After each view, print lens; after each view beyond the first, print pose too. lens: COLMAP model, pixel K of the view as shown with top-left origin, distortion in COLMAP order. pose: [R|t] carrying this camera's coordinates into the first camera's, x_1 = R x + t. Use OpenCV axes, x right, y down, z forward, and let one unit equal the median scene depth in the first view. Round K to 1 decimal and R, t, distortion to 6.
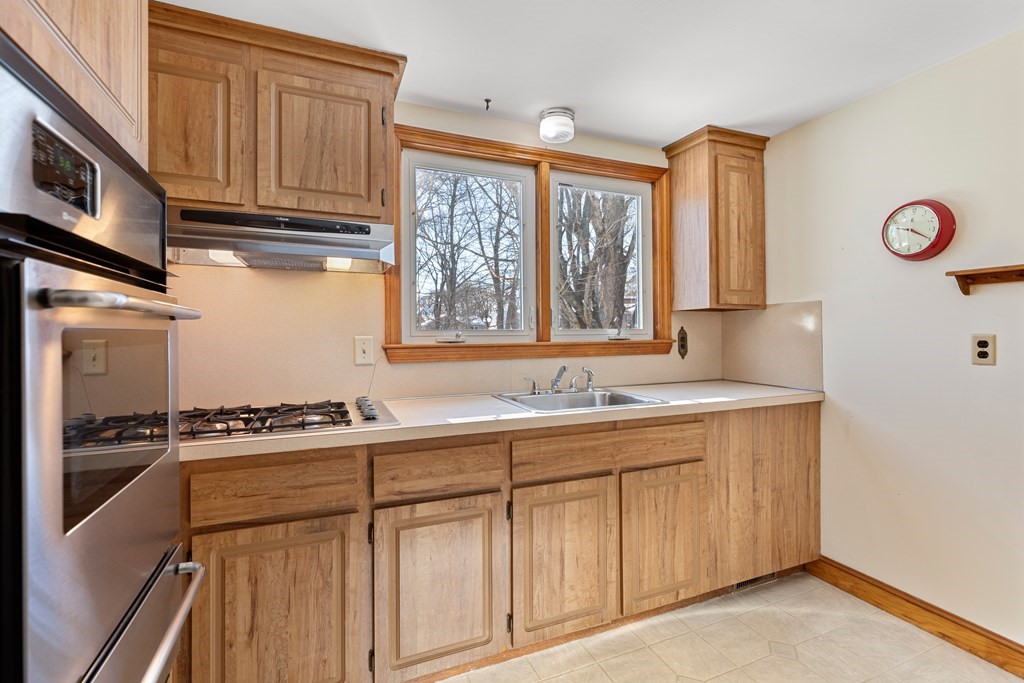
lens RADIAL K [[467.1, 0, 522.4], [0, 467.1, 336.3], [0, 0, 1]] dist [0.002775, 0.000239]
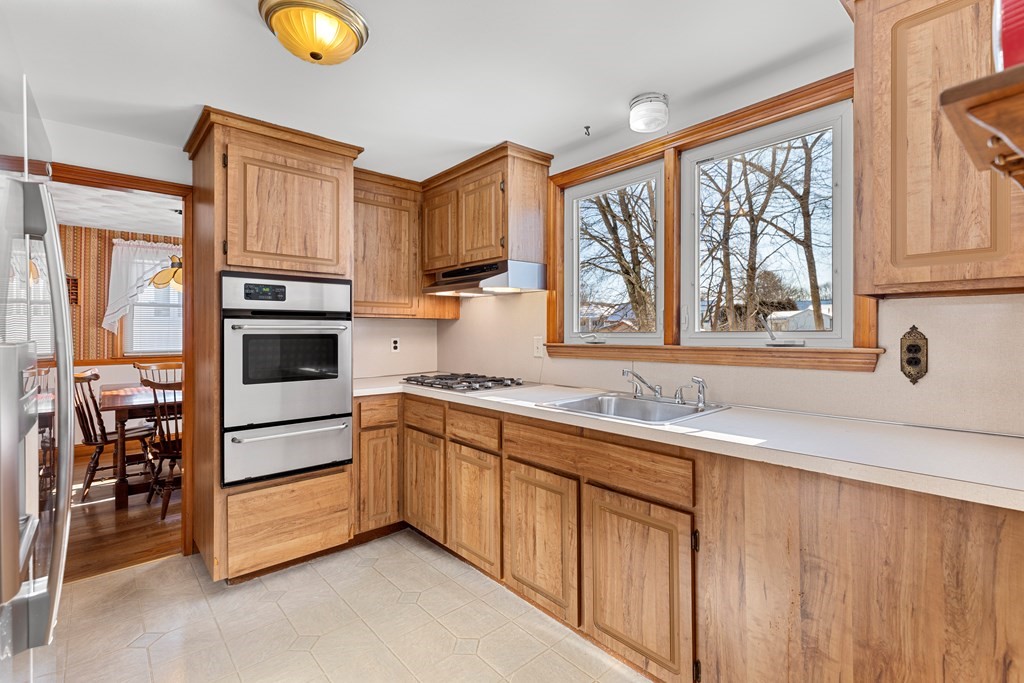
lens RADIAL K [[467.1, 0, 517.5], [0, 467.1, 332.0], [0, 0, 1]] dist [0.002775, 0.000239]
pose [[0.315033, 0.005518, -0.949065, 1.044882], [-0.004248, 0.999981, 0.004404, -0.020390], [0.949071, 0.002644, 0.315051, 0.547530]]
